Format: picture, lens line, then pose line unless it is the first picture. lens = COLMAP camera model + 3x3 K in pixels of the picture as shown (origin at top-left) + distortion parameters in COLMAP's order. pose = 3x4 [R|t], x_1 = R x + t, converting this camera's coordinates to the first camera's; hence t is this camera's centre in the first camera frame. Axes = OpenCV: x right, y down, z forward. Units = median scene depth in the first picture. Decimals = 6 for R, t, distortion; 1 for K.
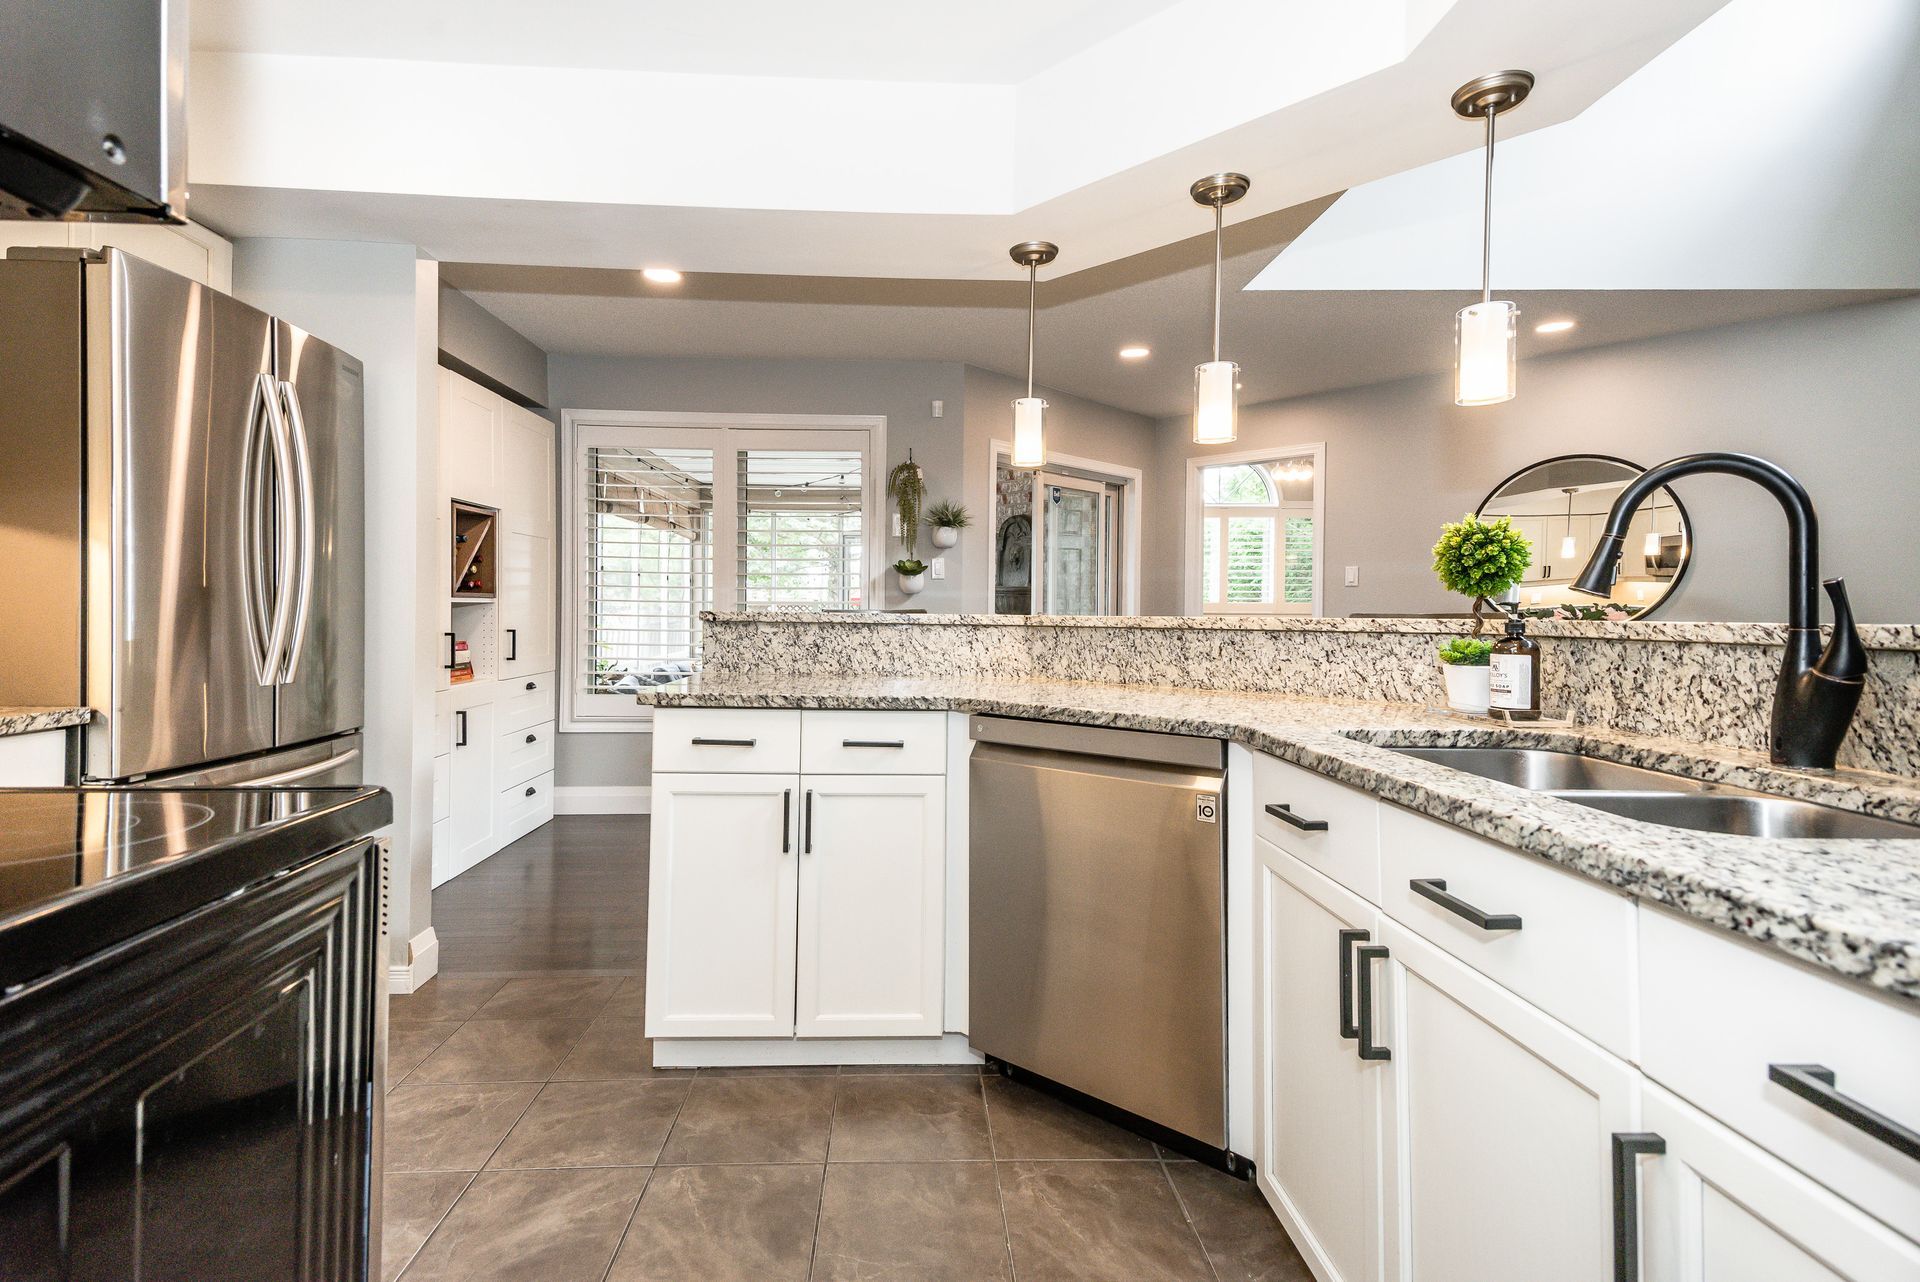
lens RADIAL K [[916.1, 0, 948.1], [0, 916.1, 646.8], [0, 0, 1]] dist [0.036046, 0.000071]
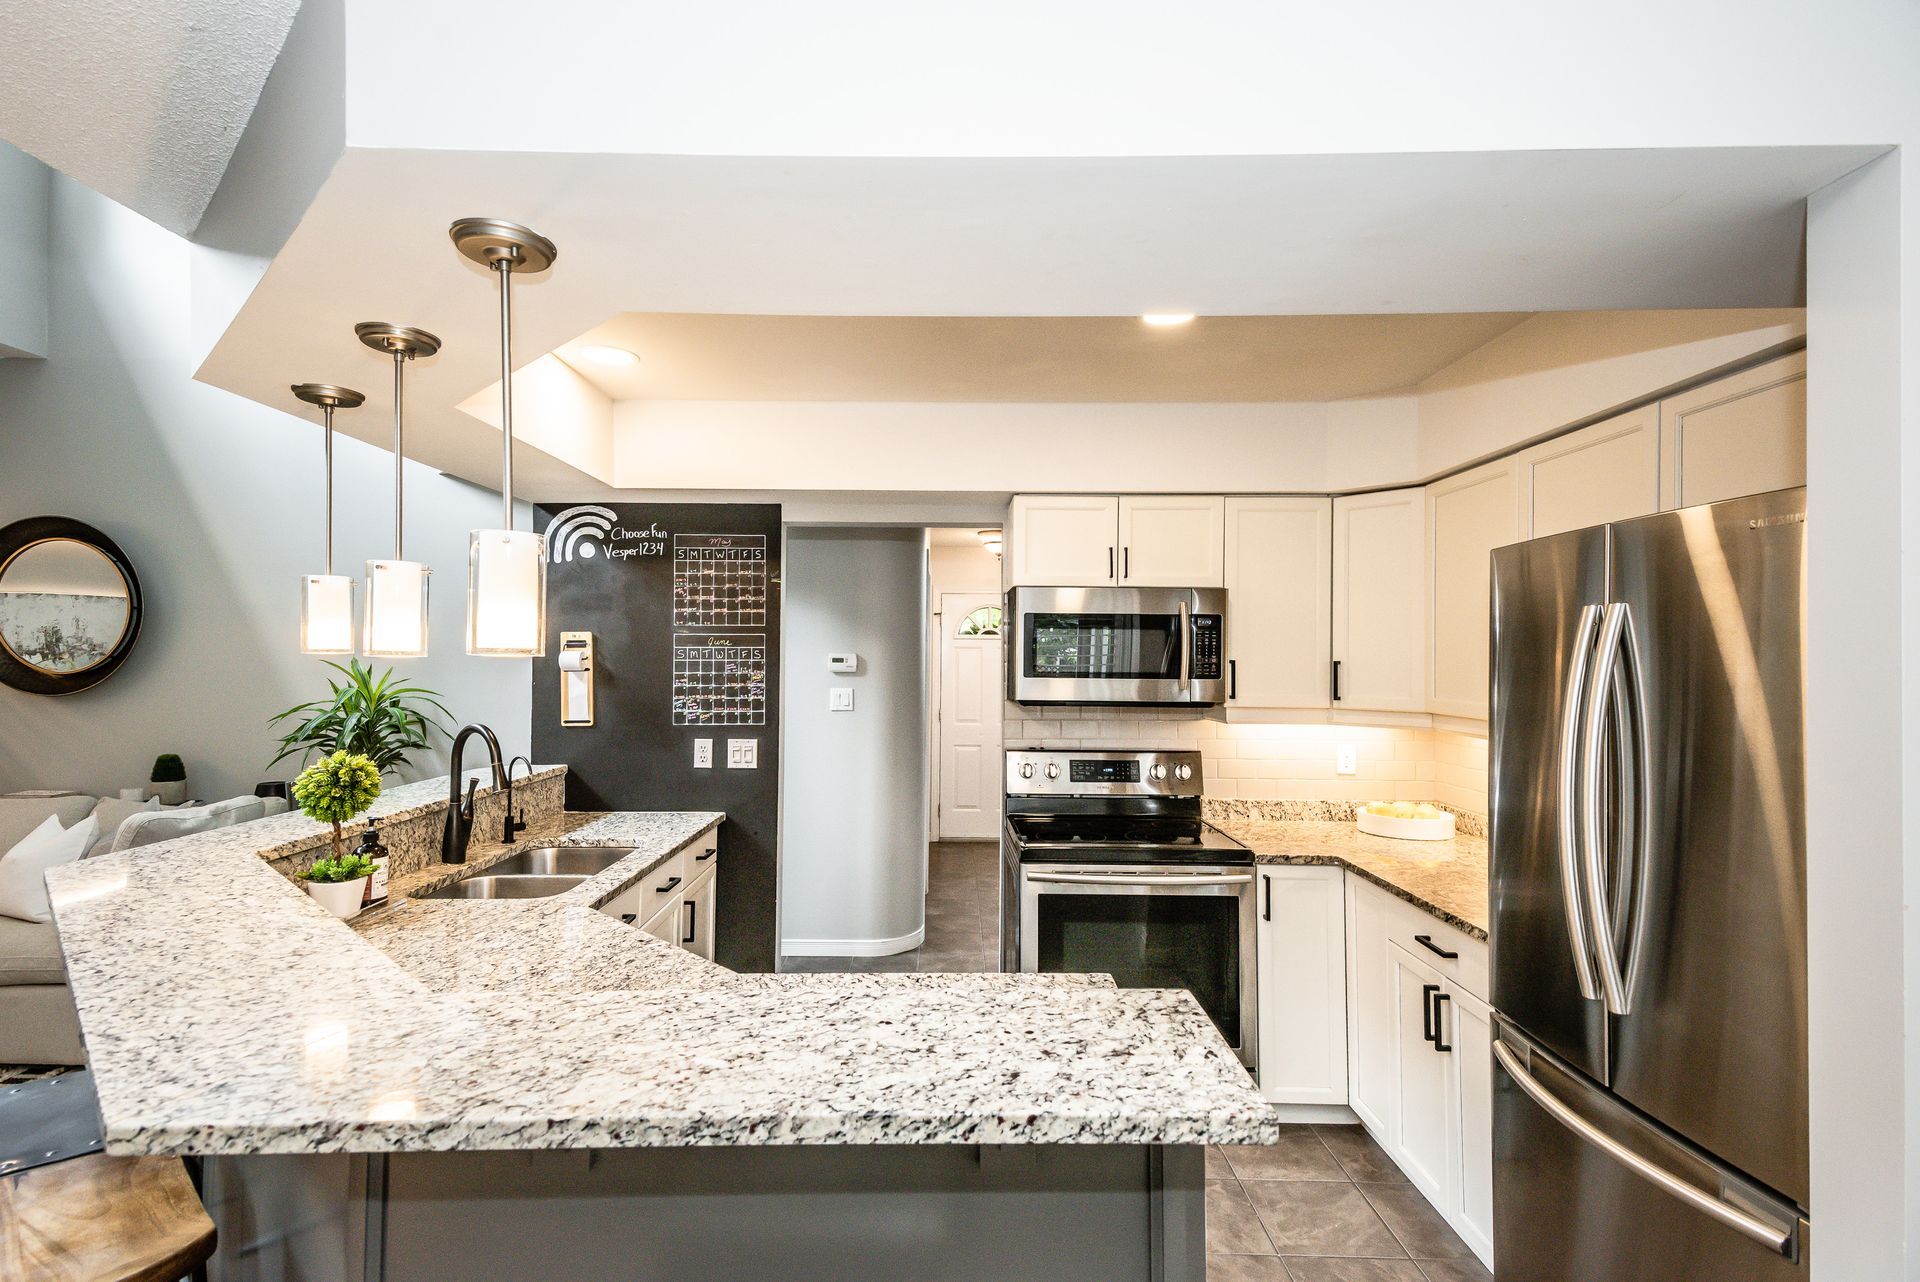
lens RADIAL K [[916.1, 0, 948.1], [0, 916.1, 646.8], [0, 0, 1]] dist [0.036046, 0.000071]
pose [[-0.997827, -0.011594, 0.064863, -0.196670], [-0.010511, 0.999800, 0.017013, -0.209309], [-0.065047, 0.016295, -0.997749, 1.471727]]
